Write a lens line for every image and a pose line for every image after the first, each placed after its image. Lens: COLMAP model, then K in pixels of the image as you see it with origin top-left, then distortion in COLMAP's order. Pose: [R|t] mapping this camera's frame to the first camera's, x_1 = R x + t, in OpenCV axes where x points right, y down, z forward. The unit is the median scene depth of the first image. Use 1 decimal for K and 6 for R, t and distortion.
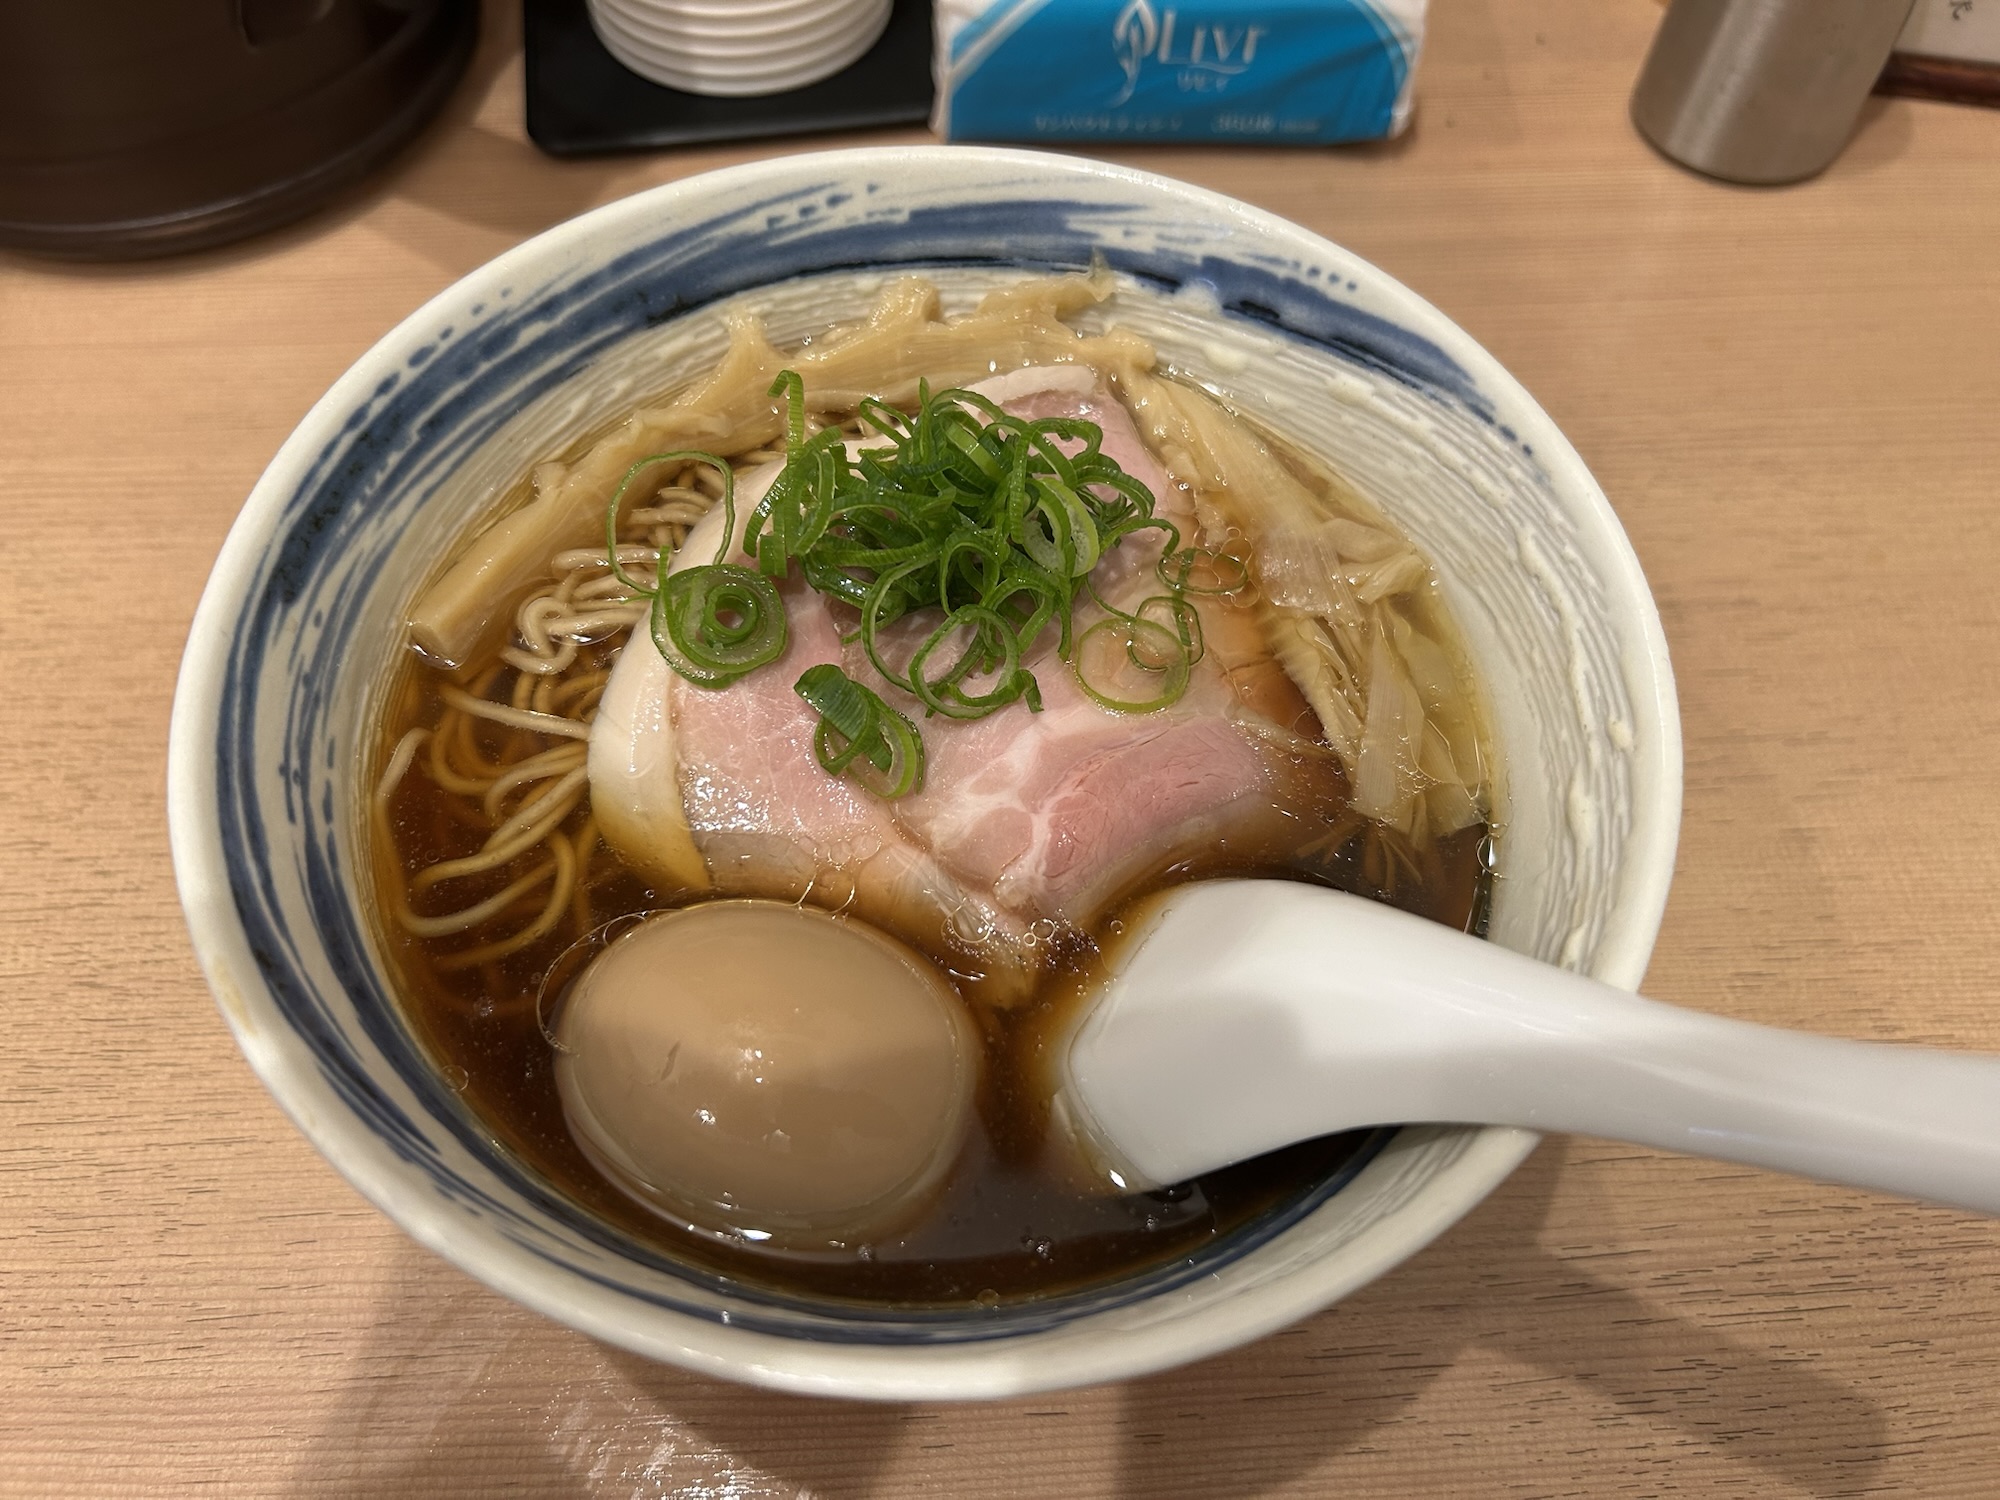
lens RADIAL K [[1509.1, 0, 1000.0], [0, 1509.1, 750.0], [0, 0, 1]] dist [0.005479, -0.020489]
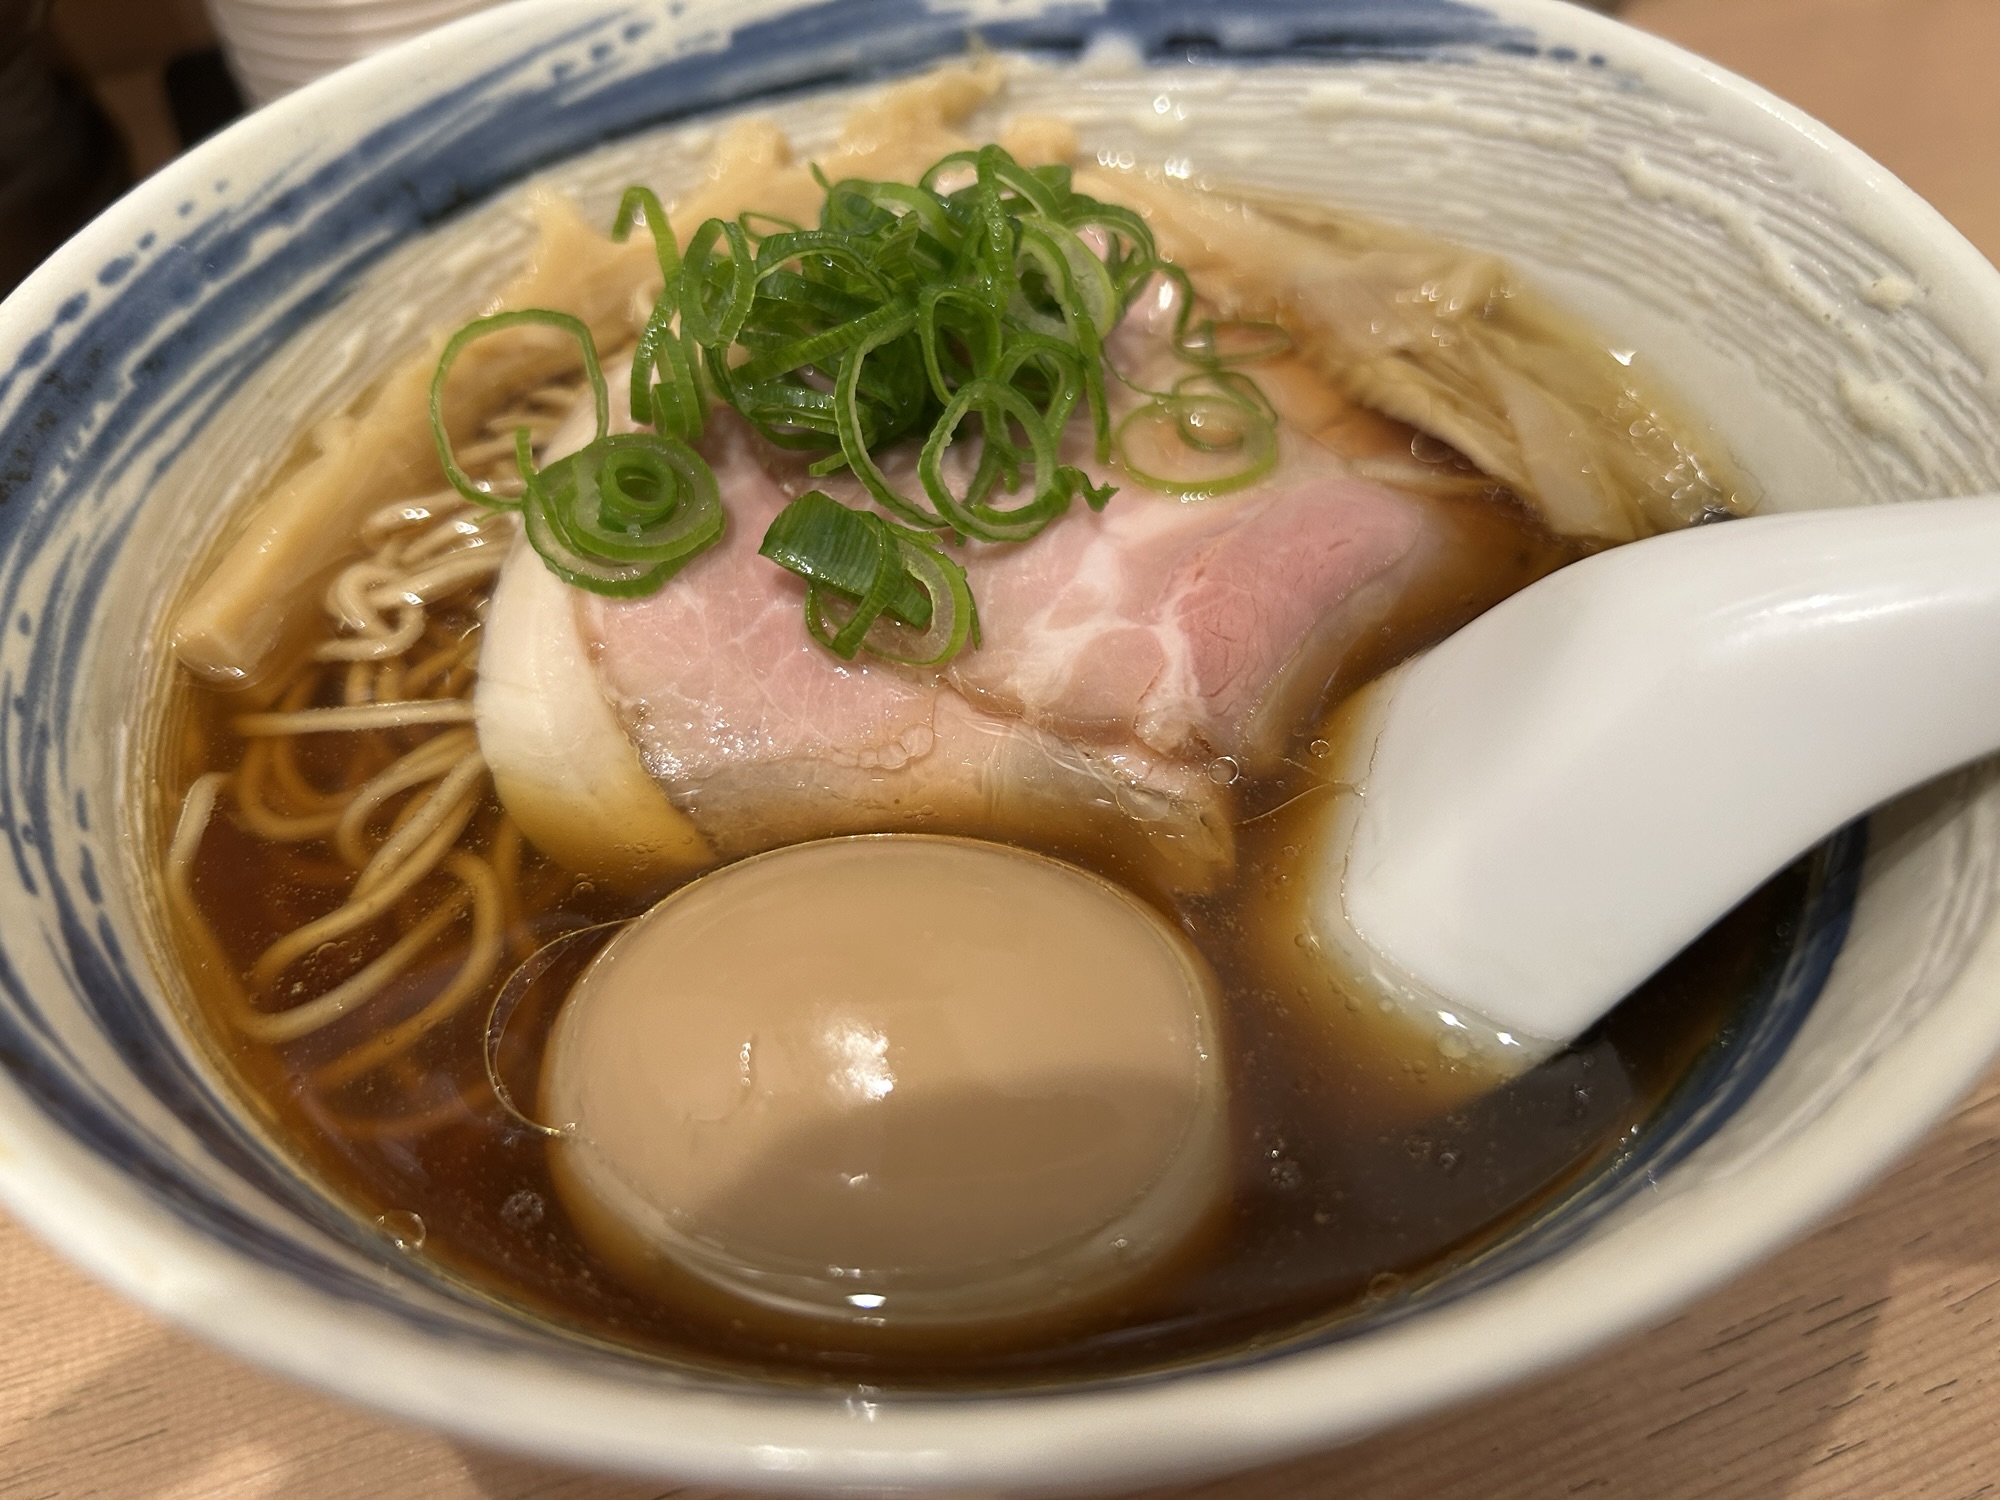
lens RADIAL K [[1546.8, 0, 1000.0], [0, 1546.8, 750.0], [0, 0, 1]] dist [-0.035771, 0.003892]
pose [[0.957250, -0.257252, 0.132263, -0.135655], [0.275343, 0.950486, -0.144094, 0.160157], [-0.088646, 0.174352, 0.980685, 0.295833]]
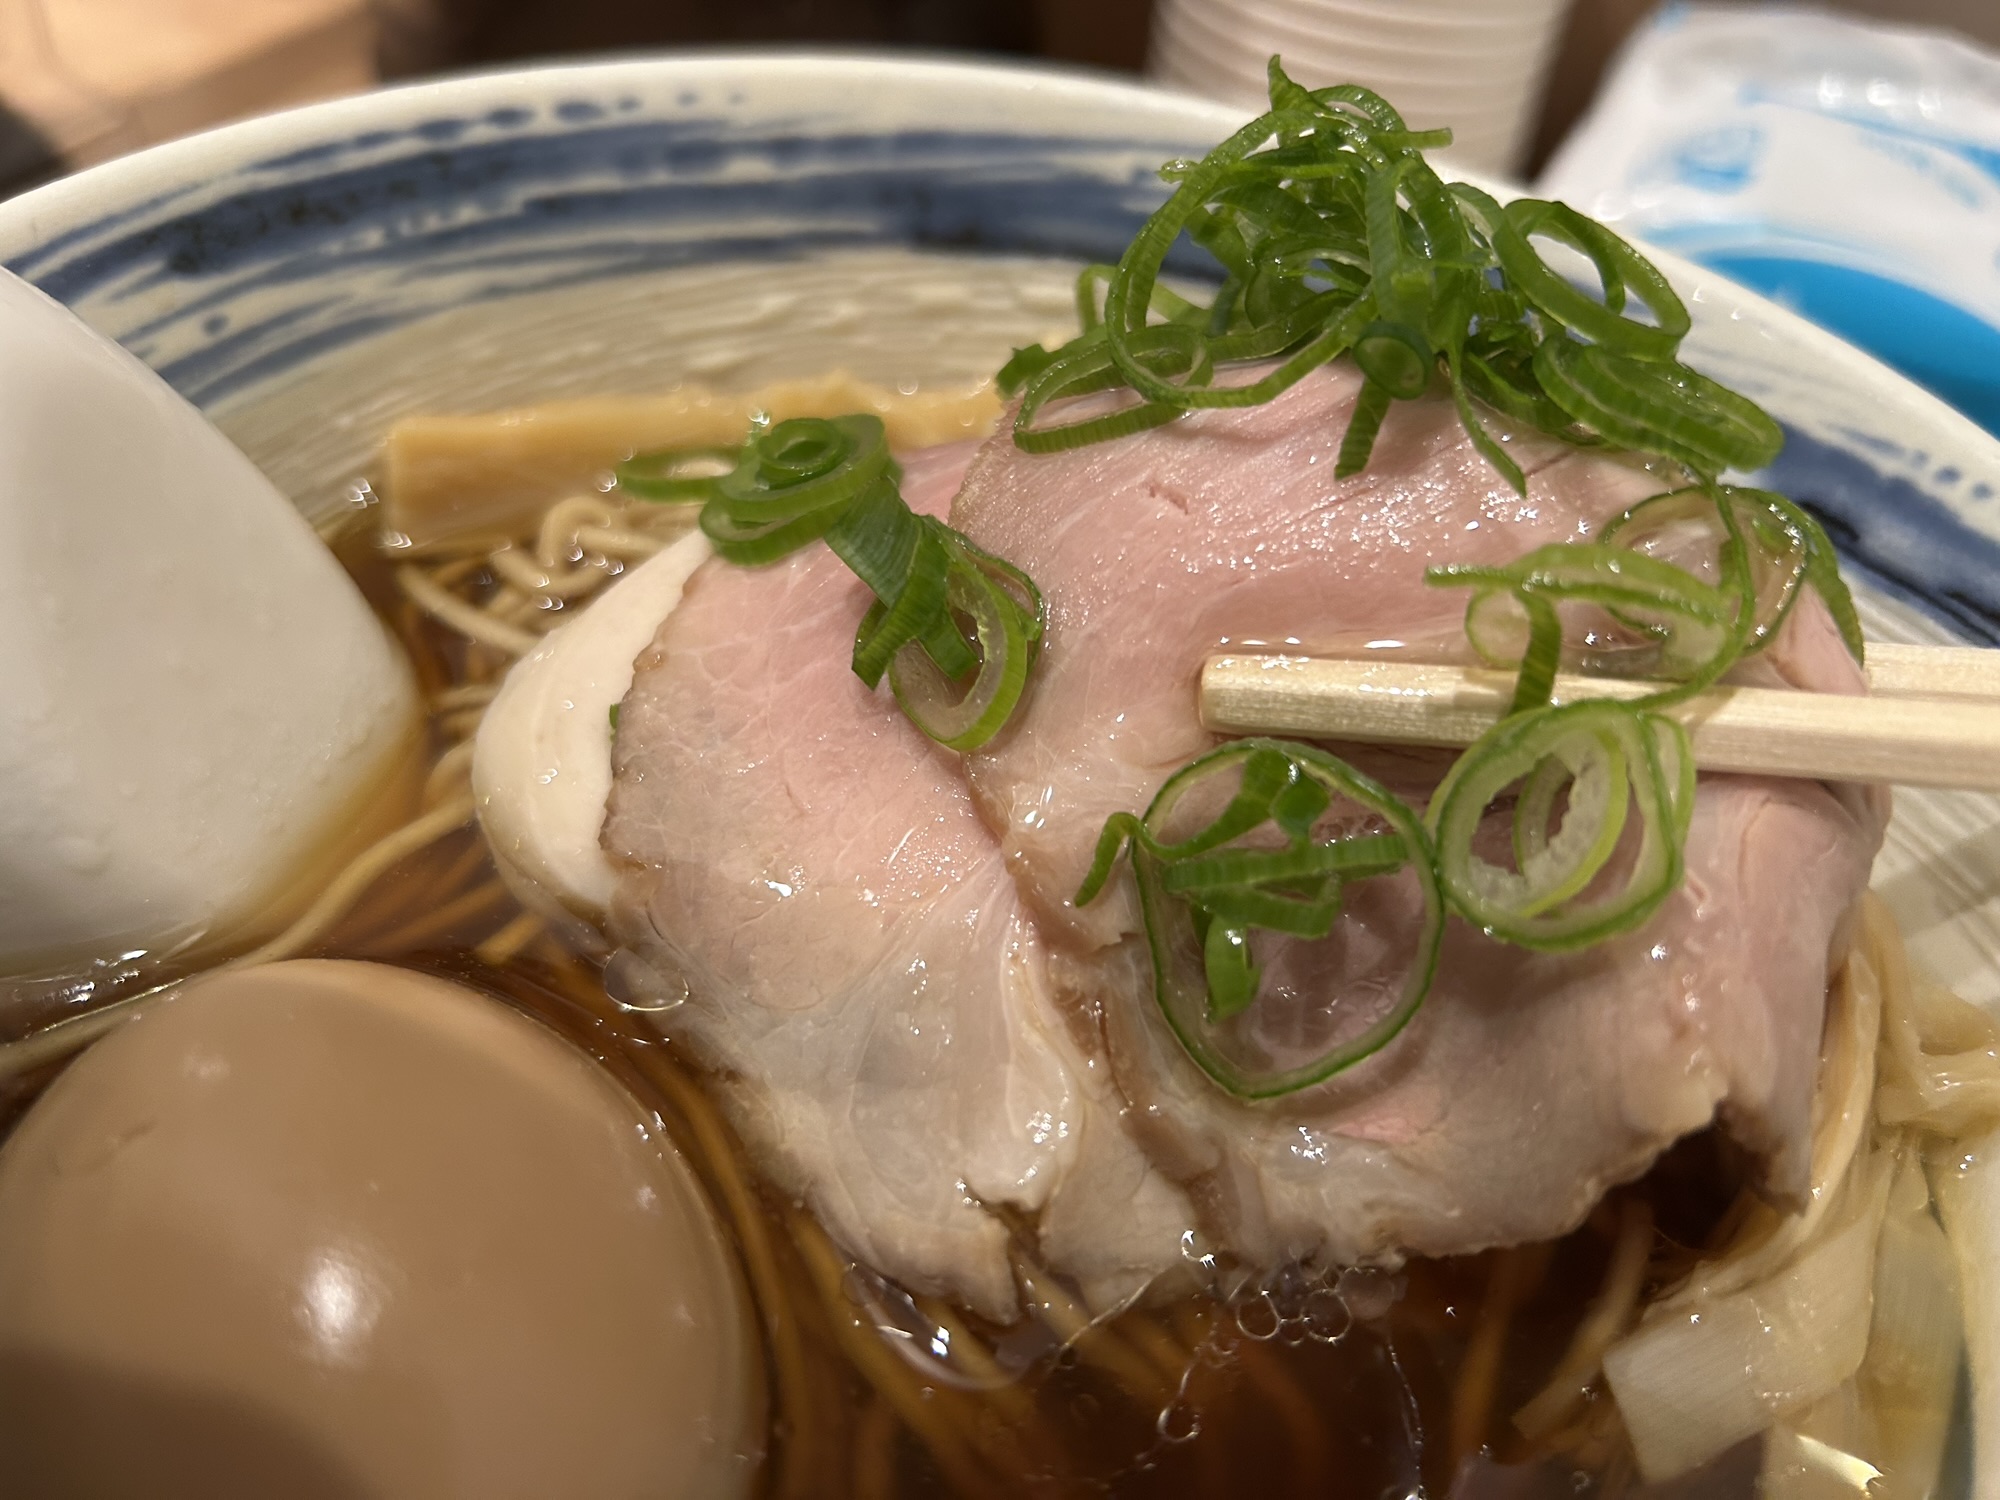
lens RADIAL K [[1621.8, 0, 1010.7], [0, 1621.8, 754.8], [0, 0, 1]] dist [-0.021754, -0.002750]
pose [[0.879696, 0.379510, -0.286542, 0.113009], [-0.447202, 0.865114, -0.227131, 0.072826], [0.161693, 0.327949, 0.930755, 0.421799]]
